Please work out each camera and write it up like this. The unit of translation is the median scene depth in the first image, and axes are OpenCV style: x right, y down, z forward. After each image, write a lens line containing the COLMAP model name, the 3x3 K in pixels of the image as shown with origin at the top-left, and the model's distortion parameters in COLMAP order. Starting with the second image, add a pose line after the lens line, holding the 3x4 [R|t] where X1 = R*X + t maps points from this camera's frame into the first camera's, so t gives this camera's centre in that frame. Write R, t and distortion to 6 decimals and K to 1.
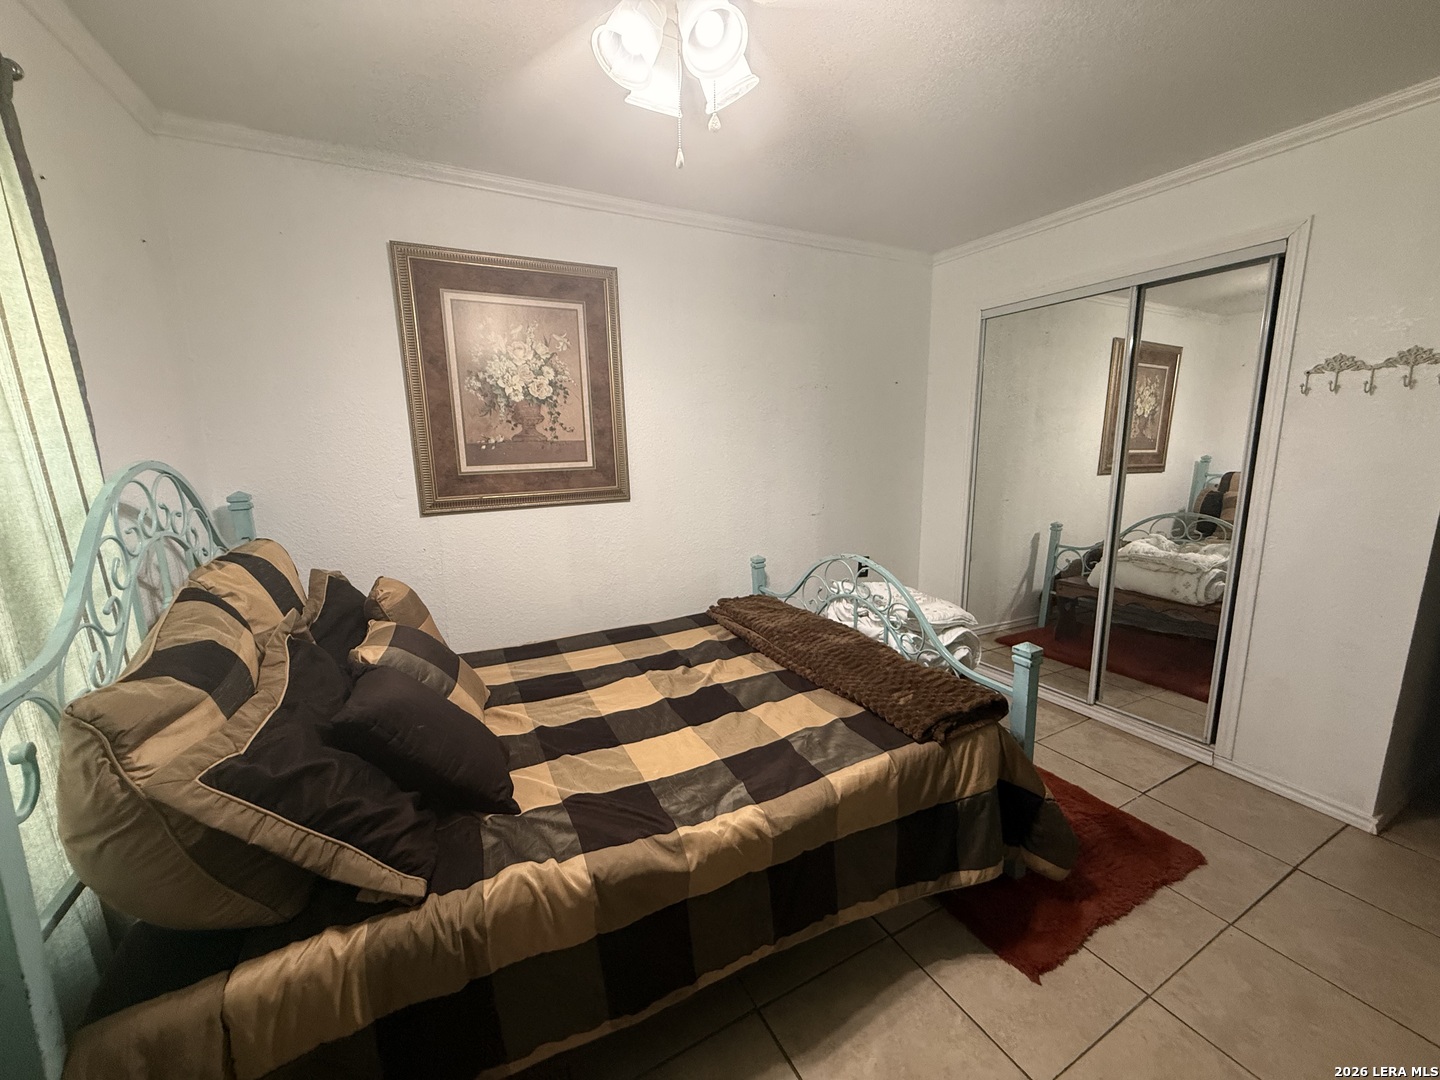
lens RADIAL K [[572.7, 0, 717.5], [0, 572.7, 539.2], [0, 0, 1]] dist [0.000009, -0.000063]
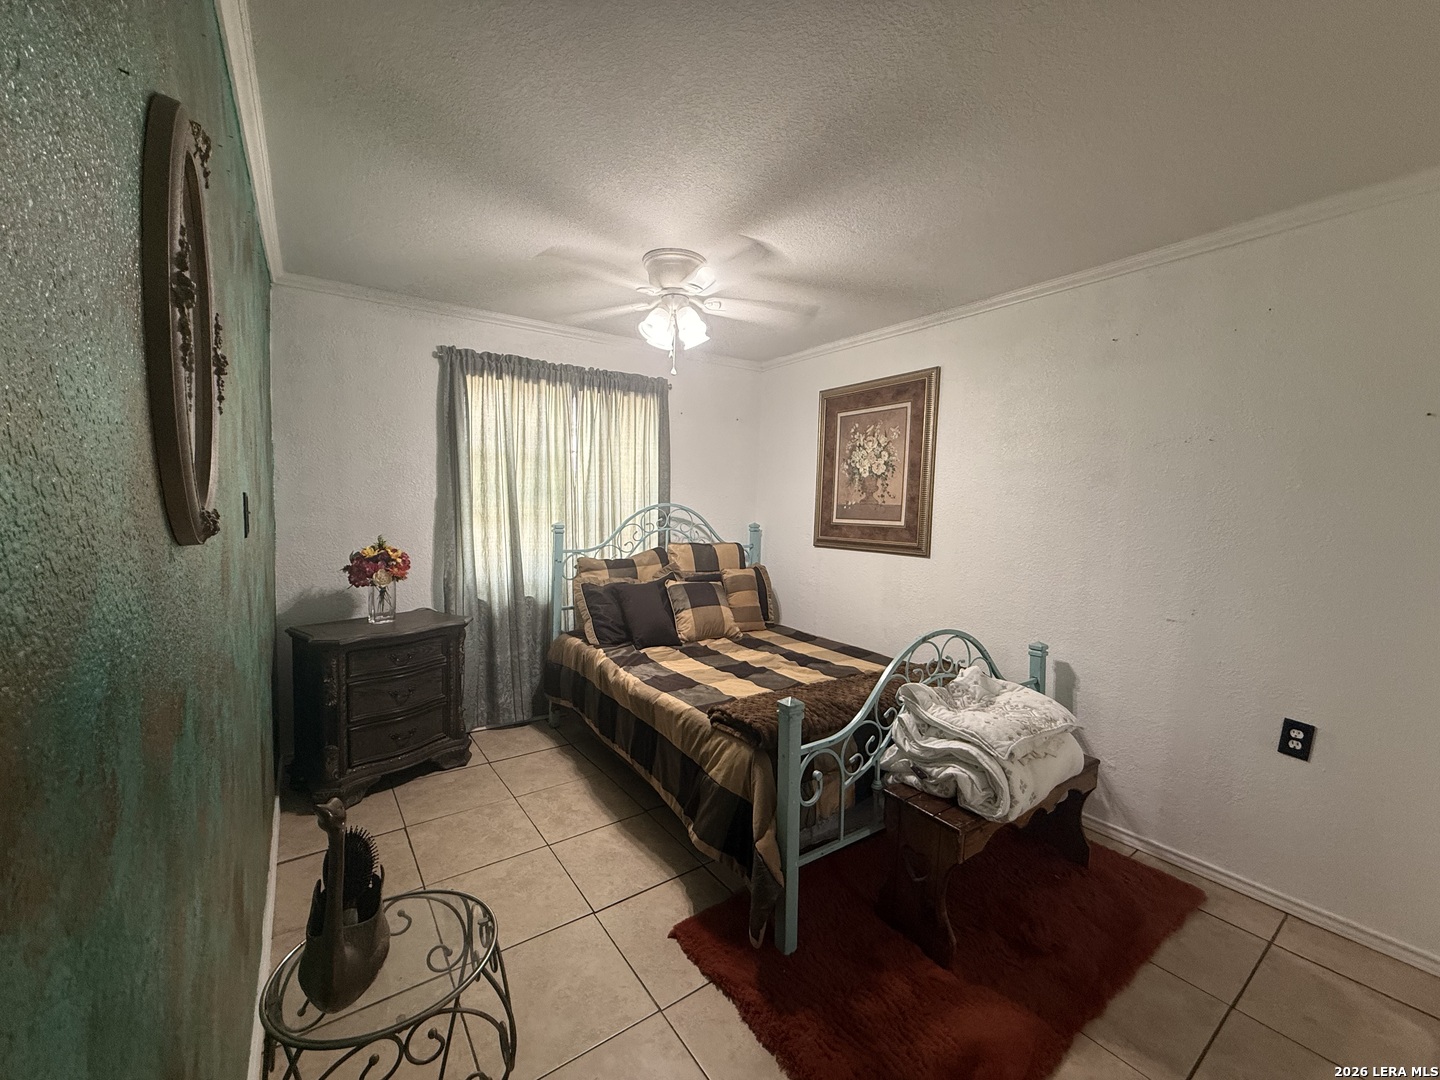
lens RADIAL K [[572.7, 0, 717.5], [0, 572.7, 539.2], [0, 0, 1]] dist [0.000009, -0.000063]
pose [[0.132340, 0.079903, -0.987979, 1.039578], [-0.206068, 0.977185, 0.051428, -0.084193], [0.969547, 0.196785, 0.145786, 0.456942]]
